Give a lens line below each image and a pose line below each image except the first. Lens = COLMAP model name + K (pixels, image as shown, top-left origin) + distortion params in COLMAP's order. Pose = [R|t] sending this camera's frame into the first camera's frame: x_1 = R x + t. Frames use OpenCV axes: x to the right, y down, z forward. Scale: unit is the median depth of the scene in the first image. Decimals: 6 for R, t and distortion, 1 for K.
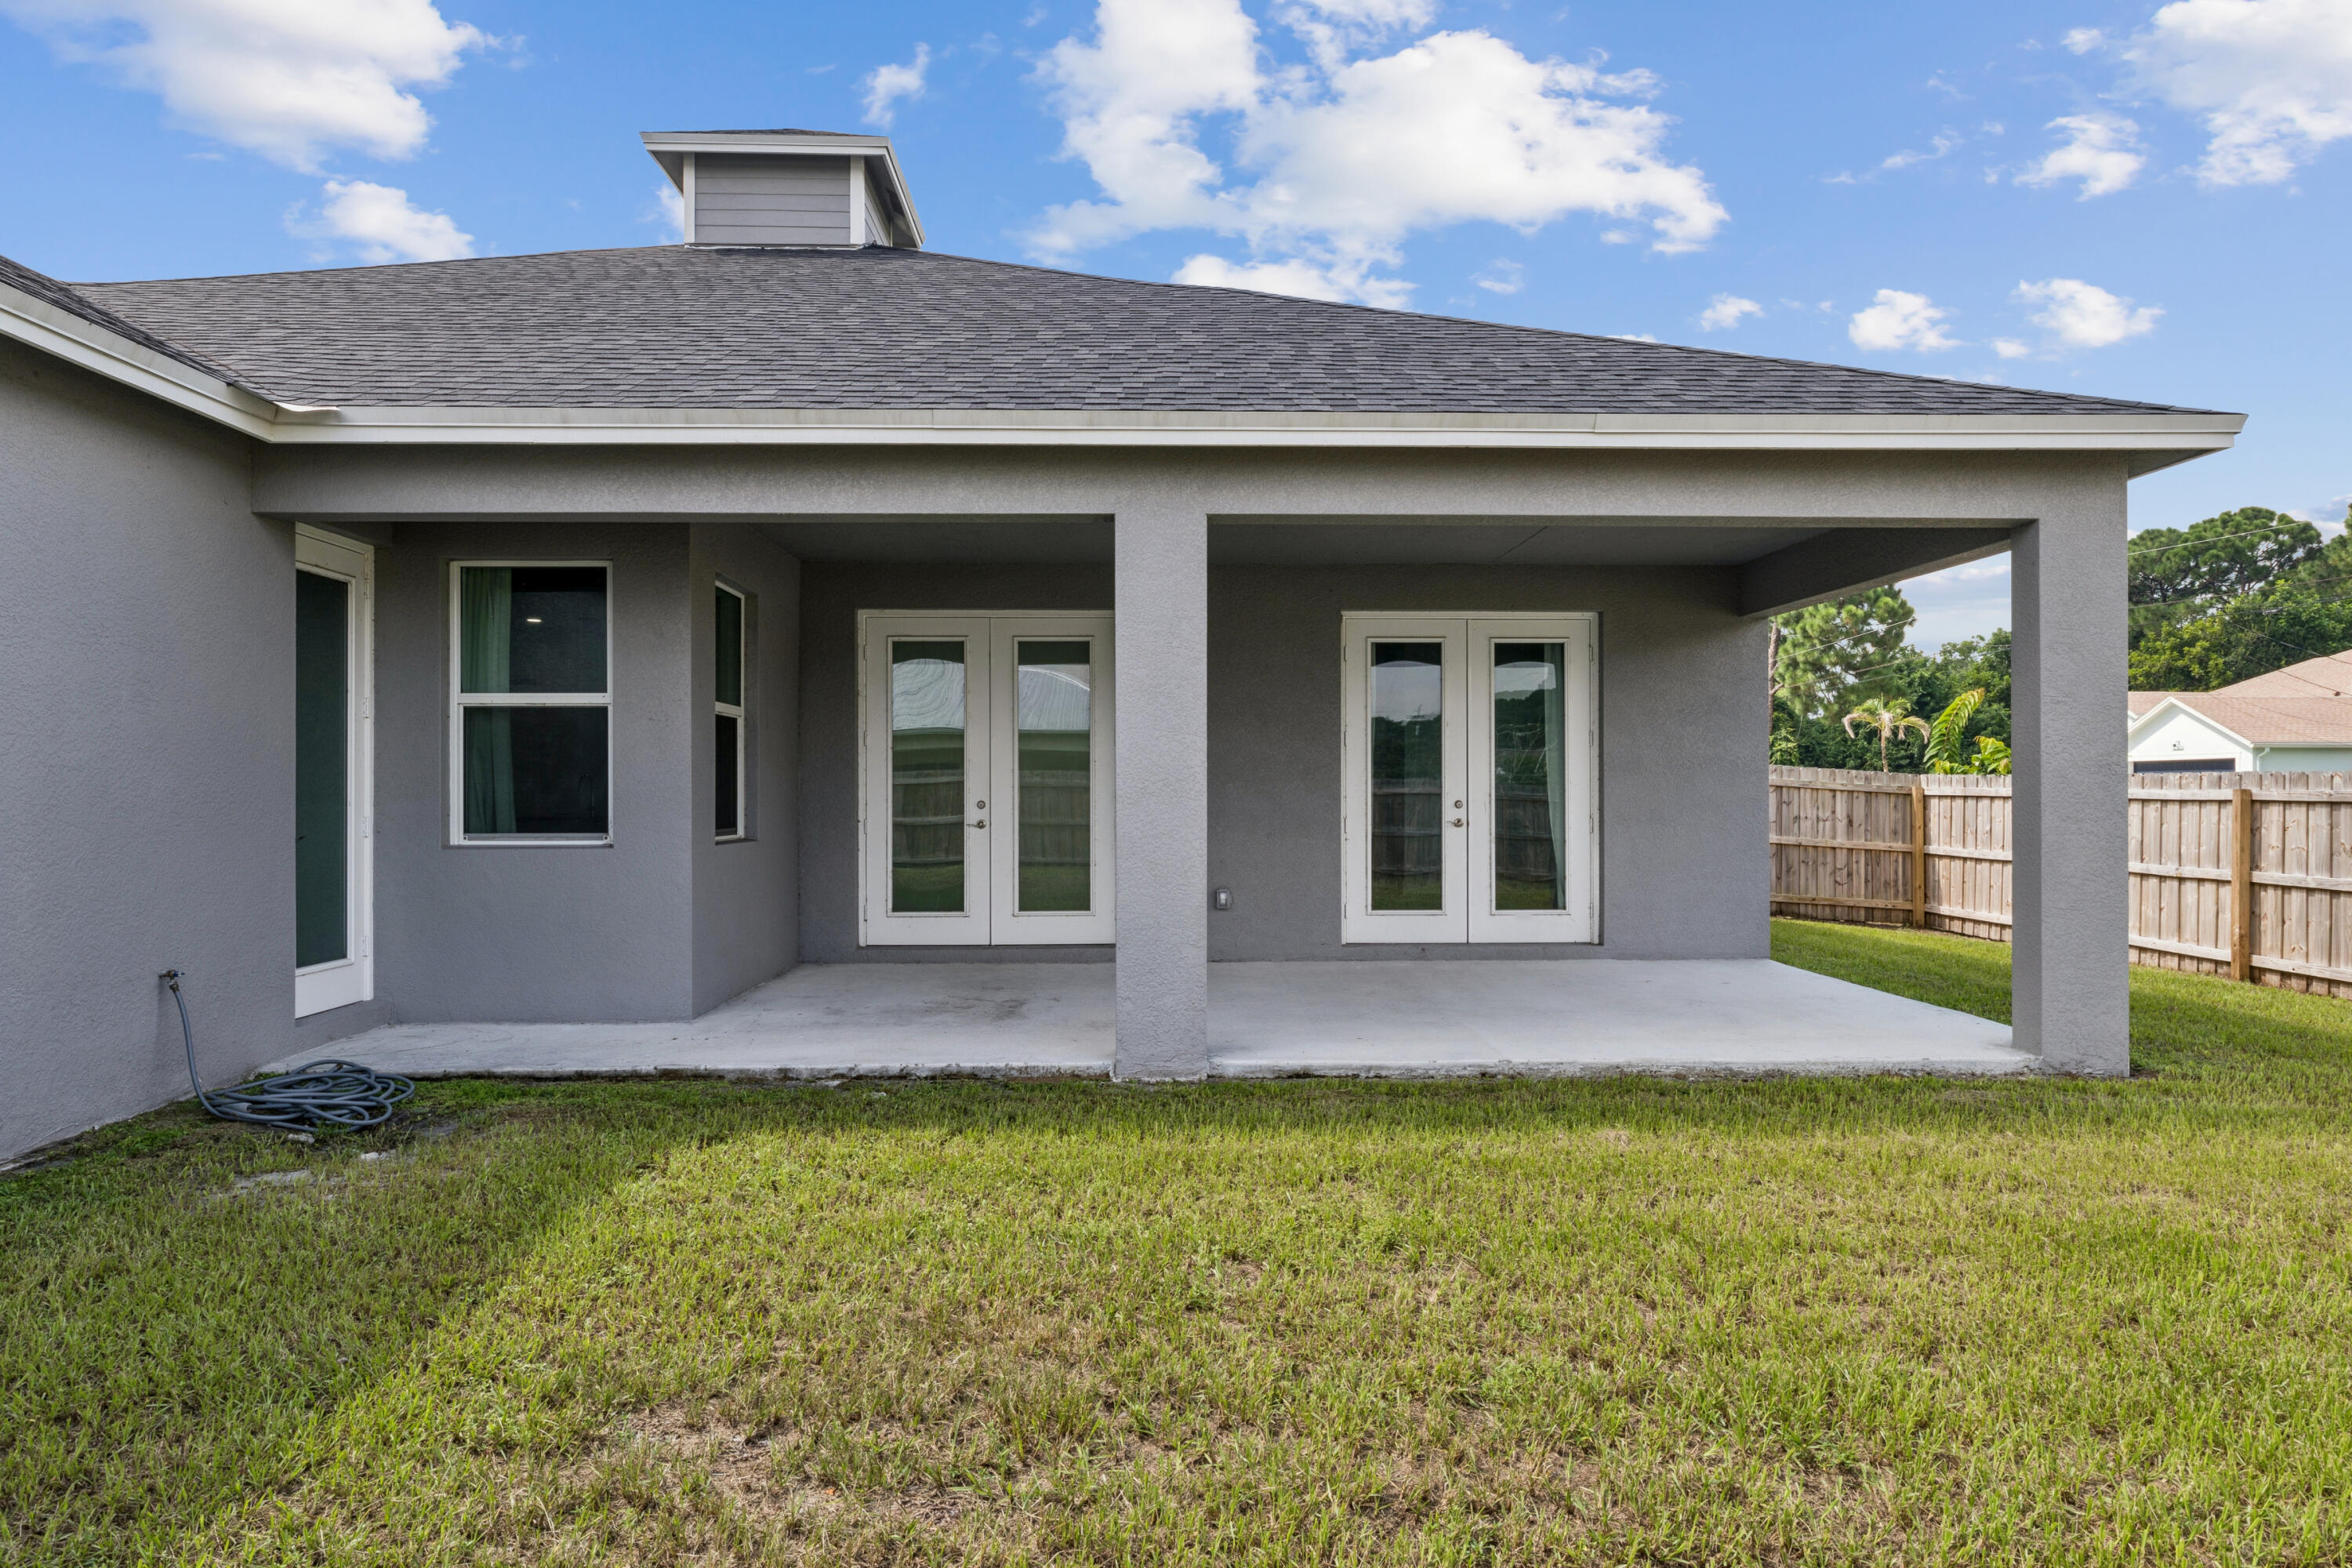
lens RADIAL K [[1373.6, 0, 1179.8], [0, 1373.6, 778.5], [0, 0, 1]] dist [0.008280, 0.000063]
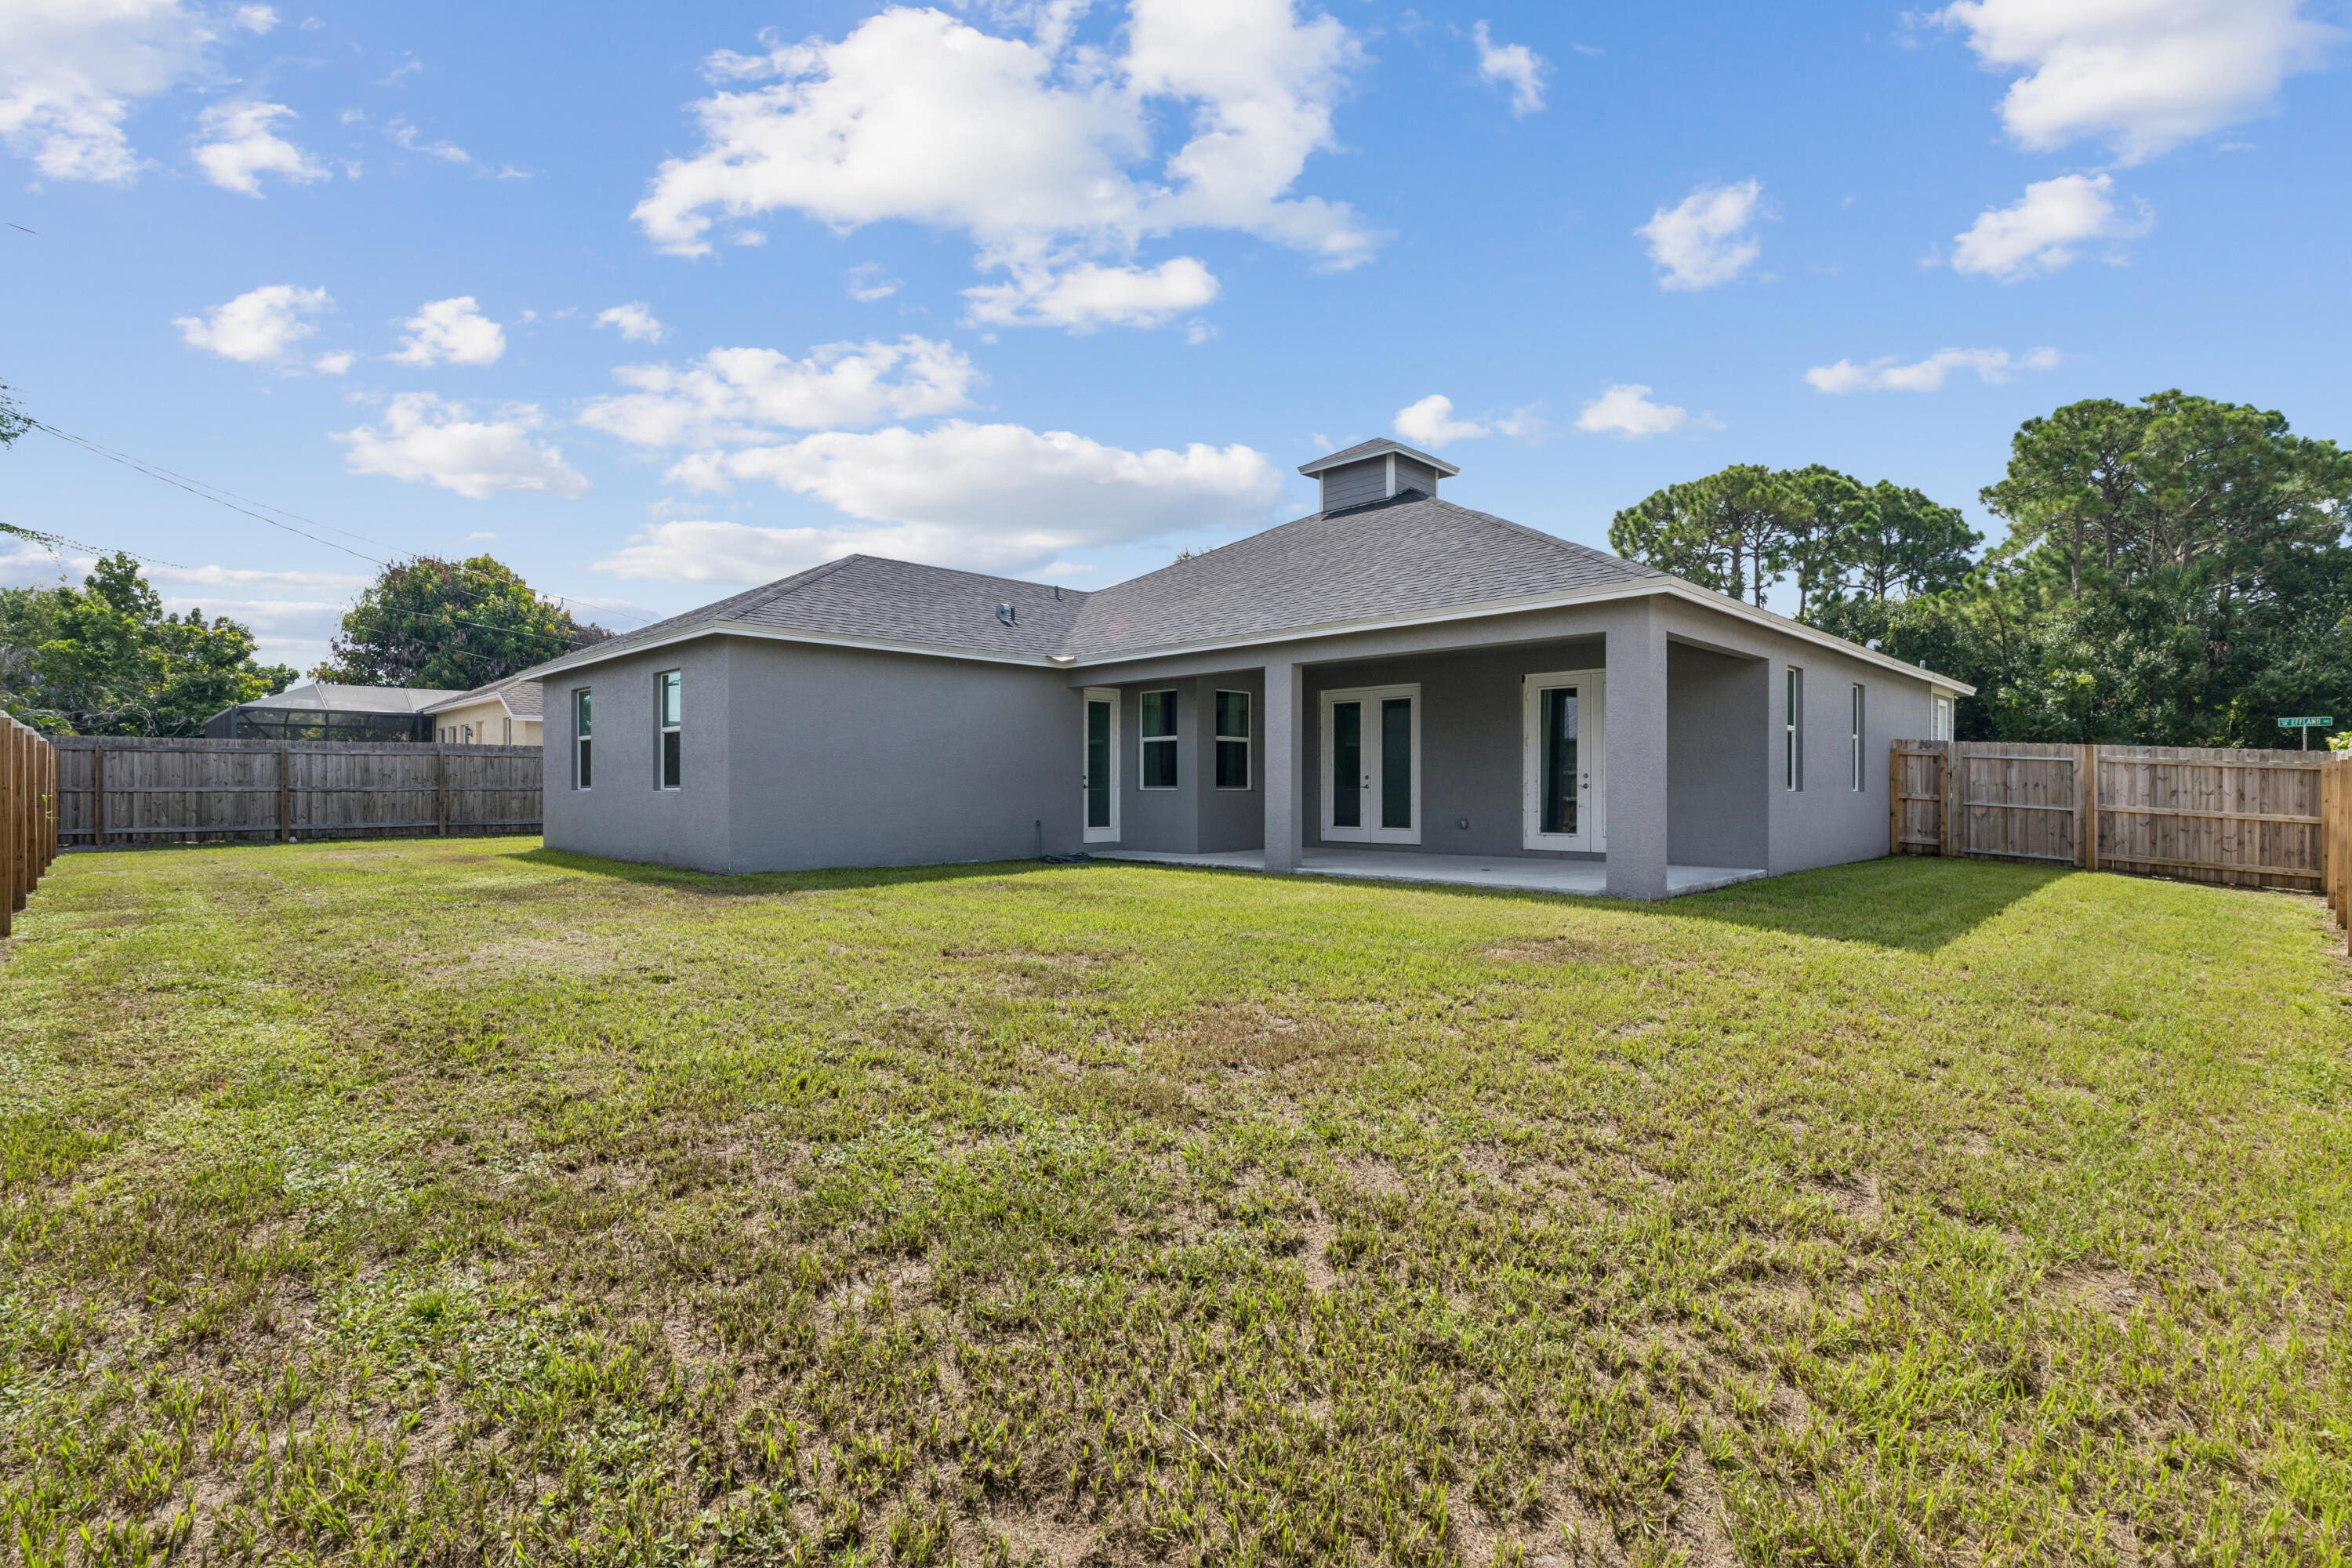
lens RADIAL K [[1070.7, 0, 1175.8], [0, 1070.7, 781.9], [0, 0, 1]] dist [-0.002188, -0.000320]
pose [[0.675814, 0.004142, -0.737061, 0.656635], [0.009622, 0.999849, 0.014441, -0.000711], [0.737010, -0.016852, 0.675672, -0.263149]]
